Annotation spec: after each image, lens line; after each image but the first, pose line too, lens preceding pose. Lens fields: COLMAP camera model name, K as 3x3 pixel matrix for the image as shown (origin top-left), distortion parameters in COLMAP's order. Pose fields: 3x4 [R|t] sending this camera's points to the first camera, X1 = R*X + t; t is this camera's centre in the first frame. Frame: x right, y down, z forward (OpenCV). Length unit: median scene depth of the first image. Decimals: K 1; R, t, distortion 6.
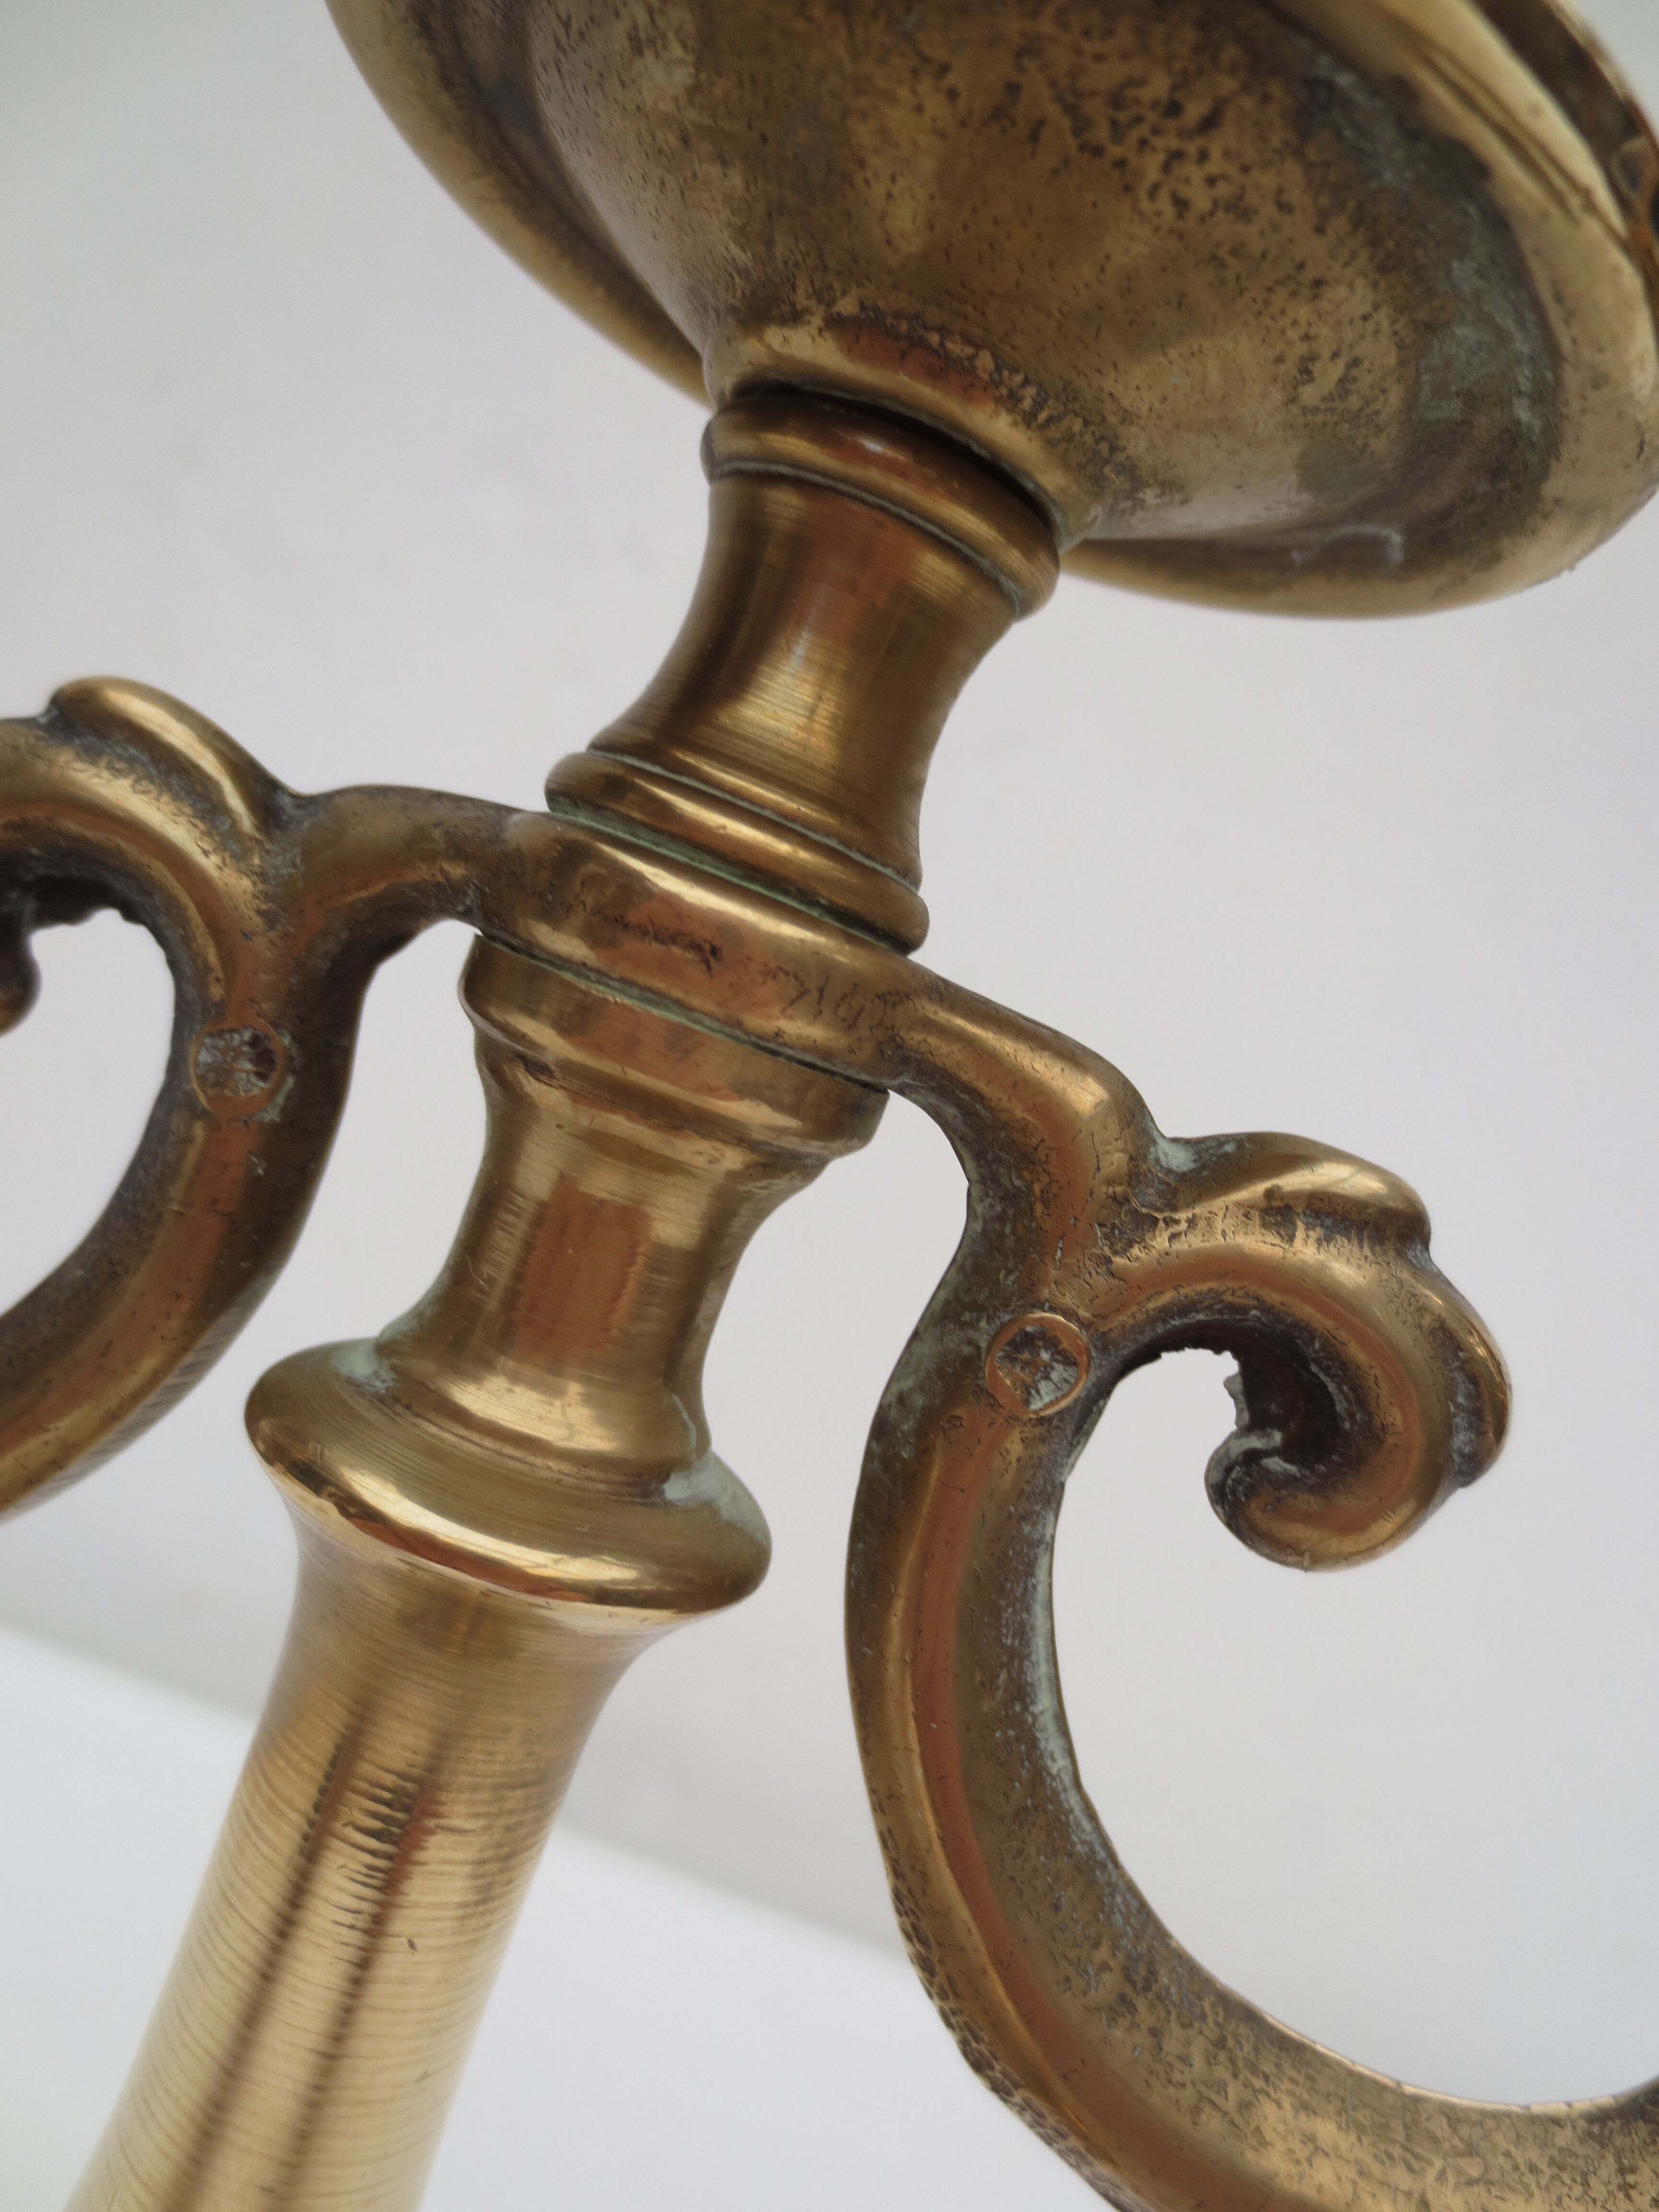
lens RADIAL K [[1559.2, 0, 832.5], [0, 1559.2, 1100.0], [0, 0, 1]] dist [-0.028587, 0.013083]
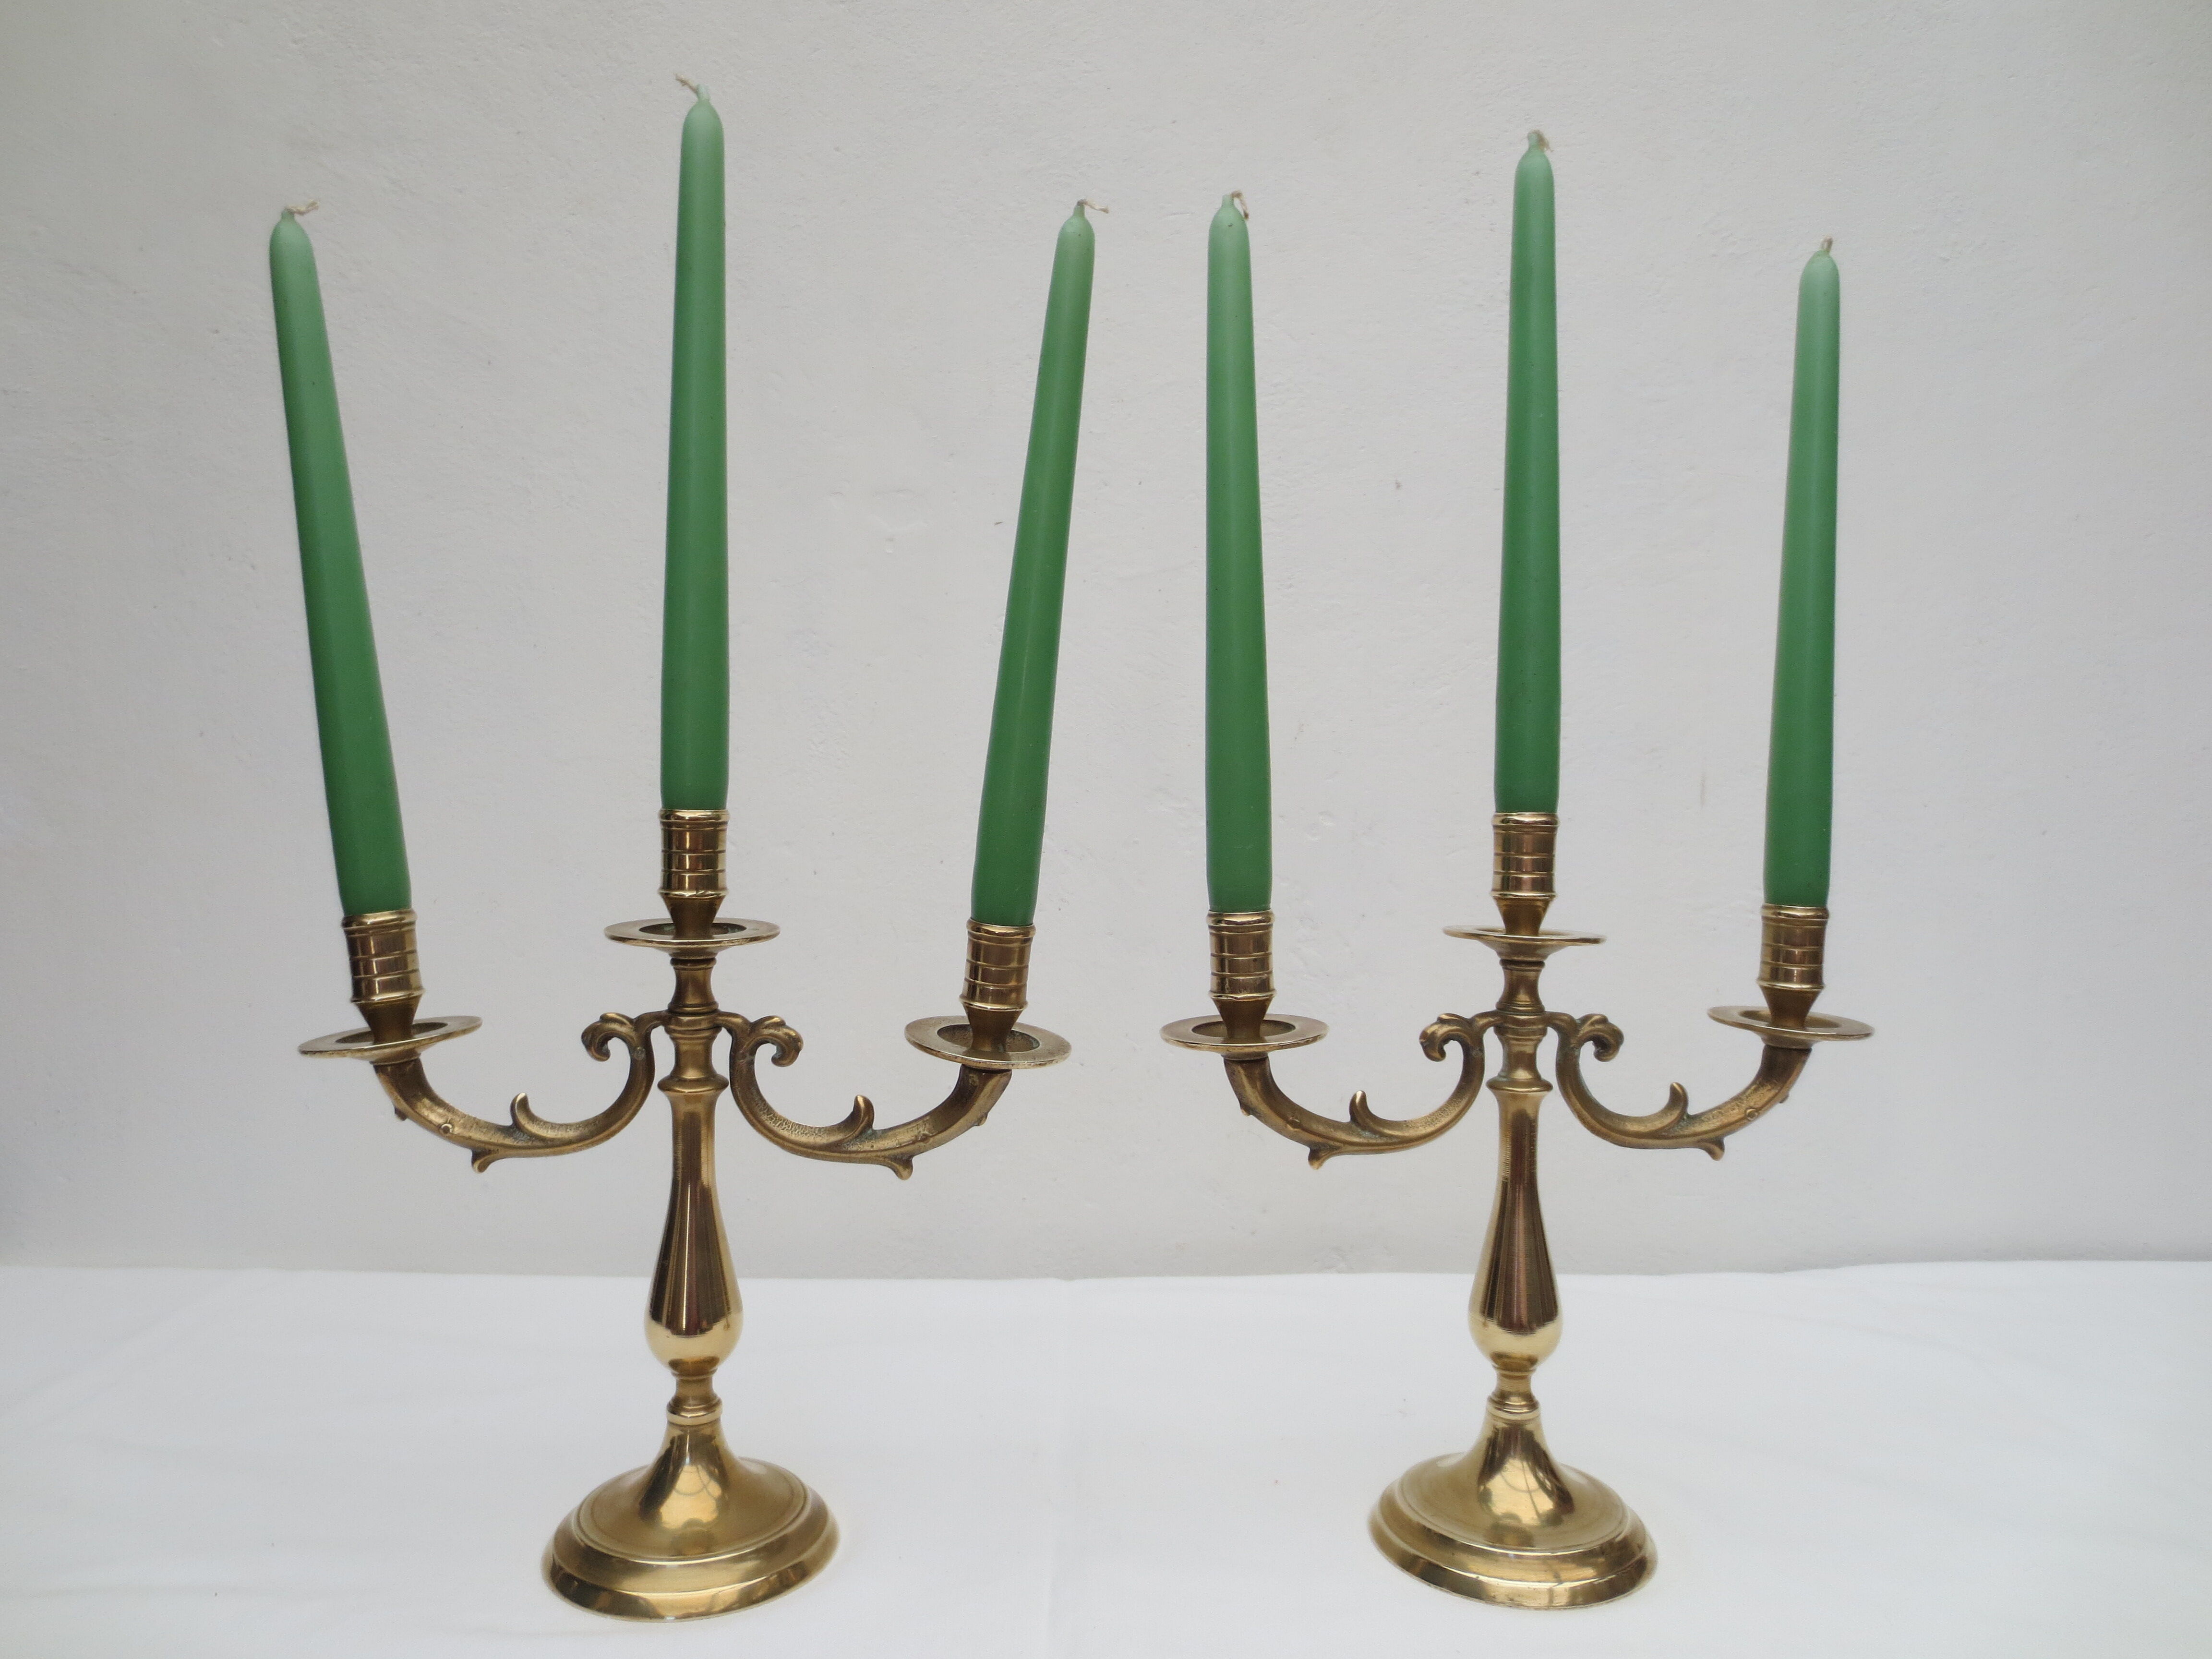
lens RADIAL K [[1559.2, 0, 1108.5], [0, 1559.2, 798.5], [0, 0, 1]] dist [-0.028587, 0.013083]
pose [[0.929636, -0.343697, 0.132850, -2.901739], [0.346094, 0.938185, 0.005336, -2.061897], [-0.126472, 0.041018, 0.991122, -7.219216]]
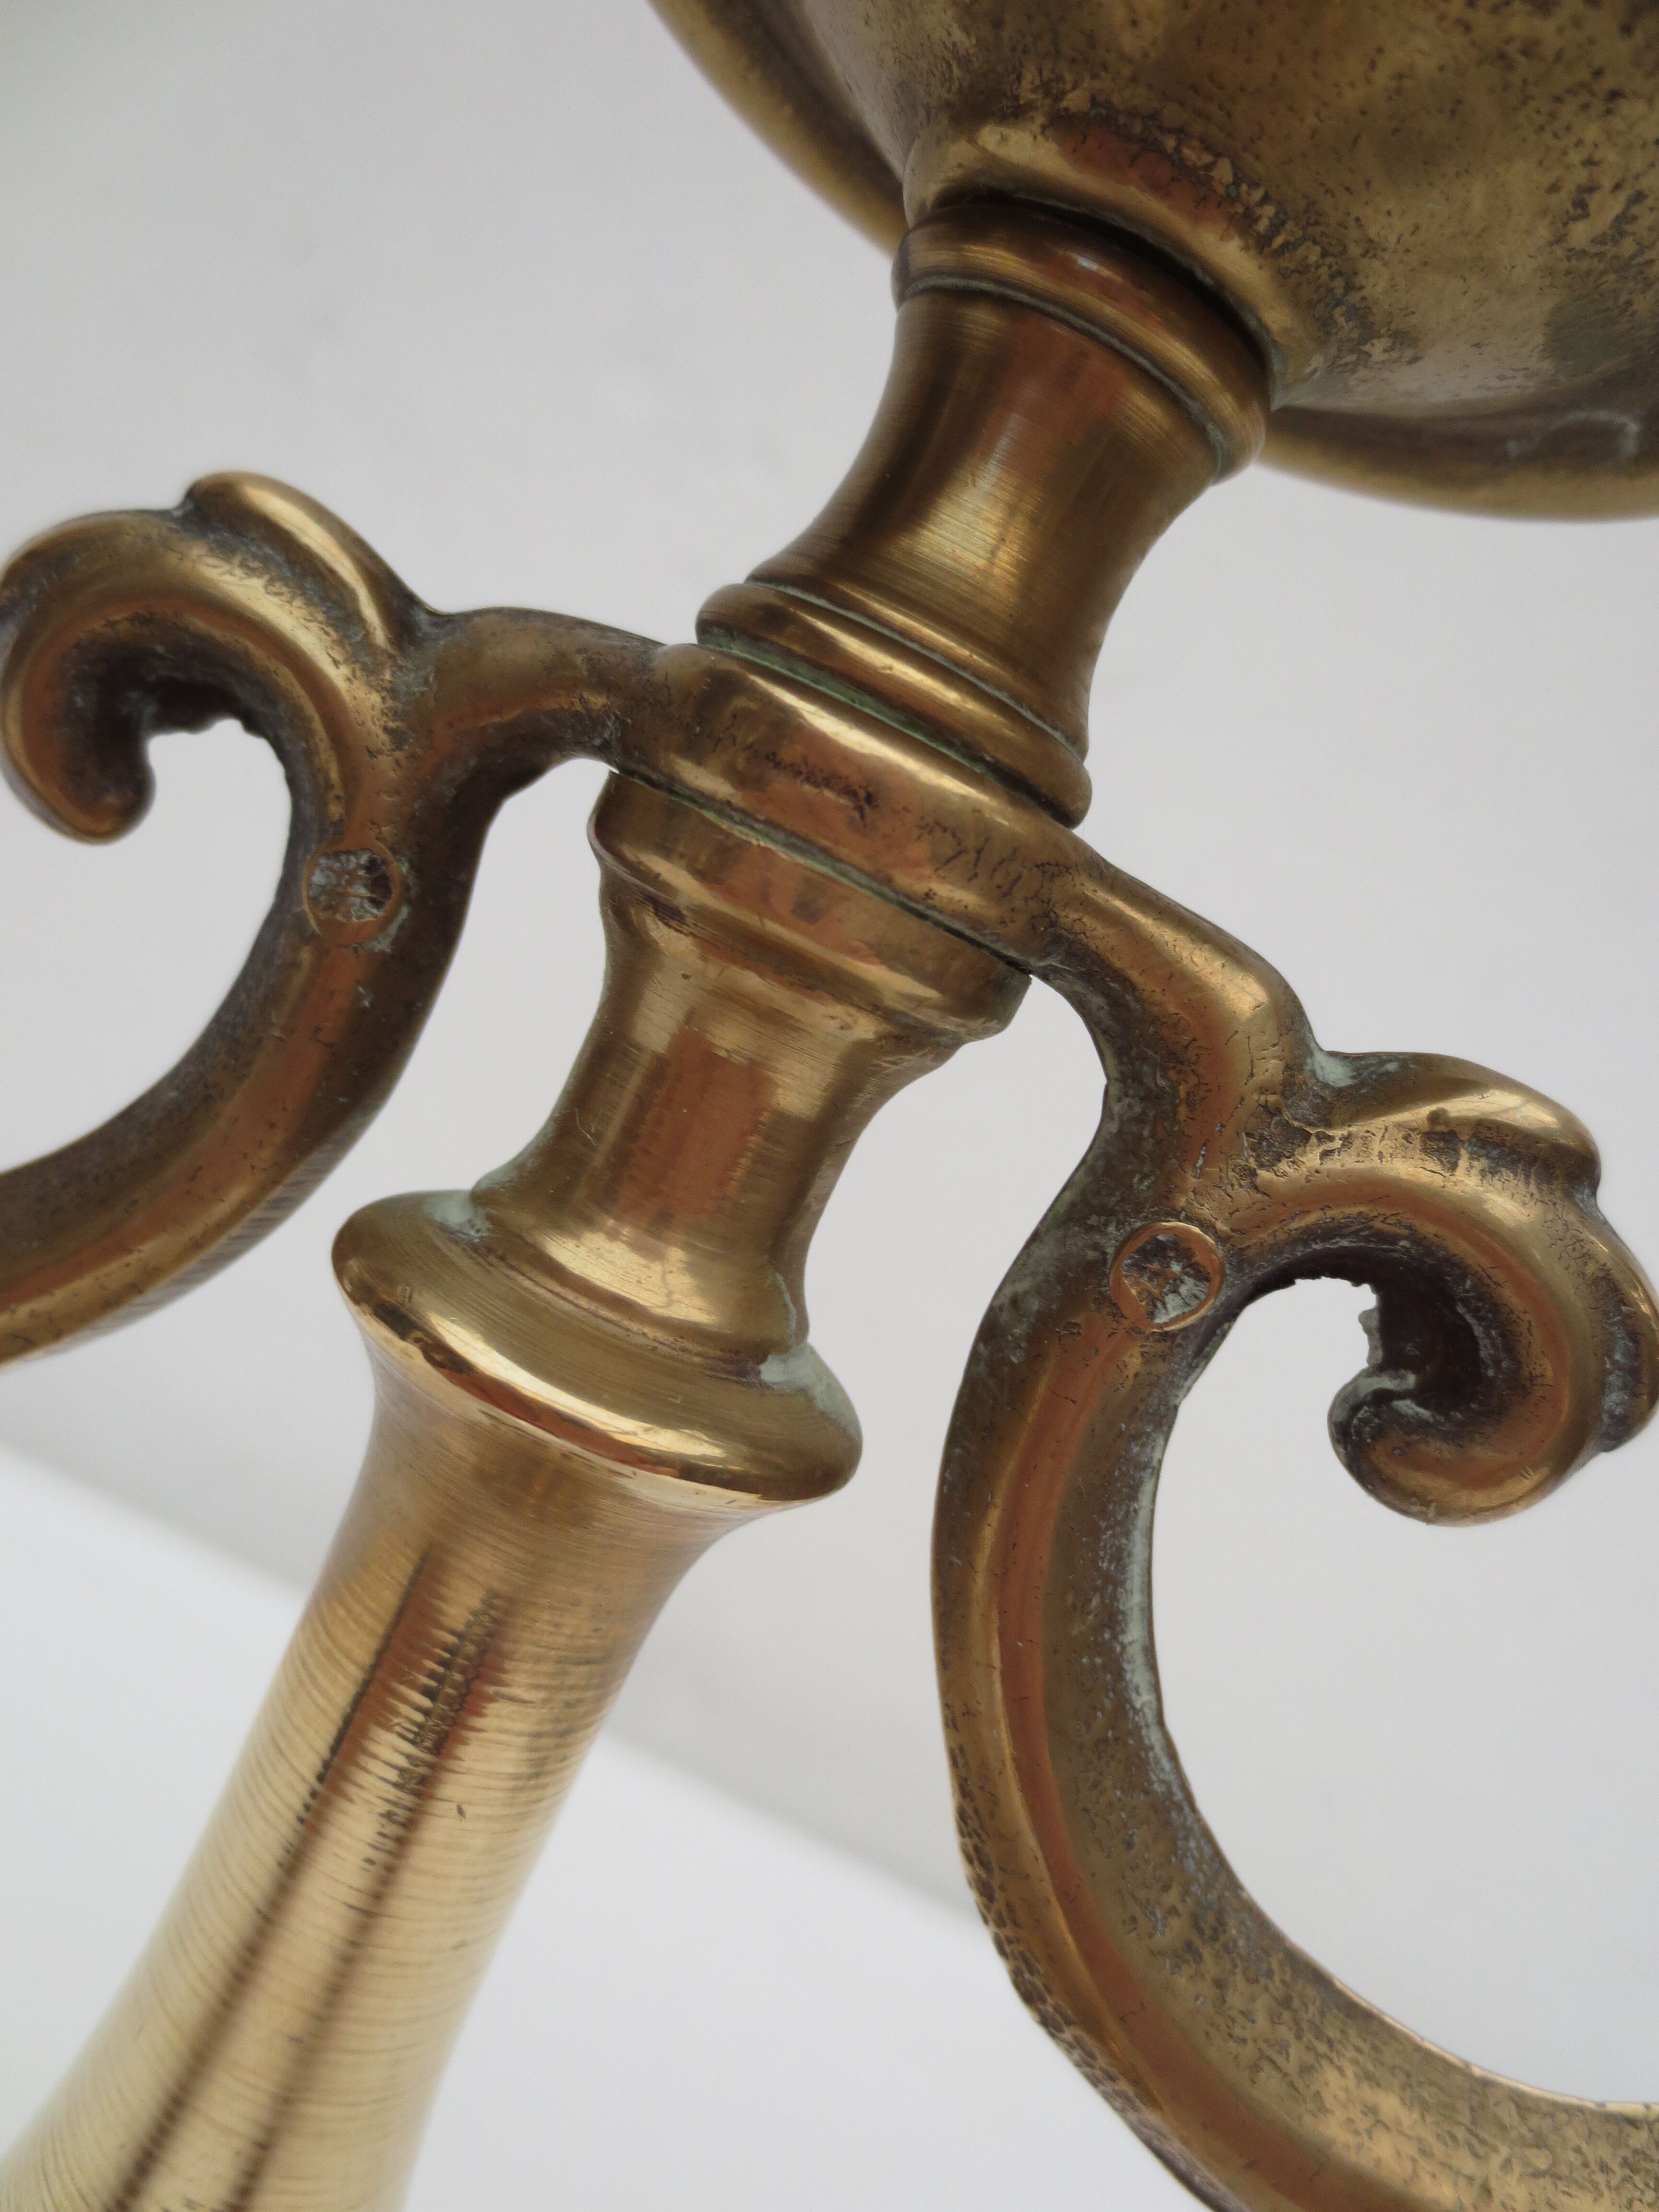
lens RADIAL K [[1559.2, 0, 829.5], [0, 1559.2, 1105.5], [0, 0, 1]] dist [-0.028587, 0.013083]
pose [[0.995168, 0.088345, -0.042859, -0.038512], [-0.086611, 0.995408, 0.040751, 0.045365], [0.046262, -0.036842, 0.998250, 0.055500]]
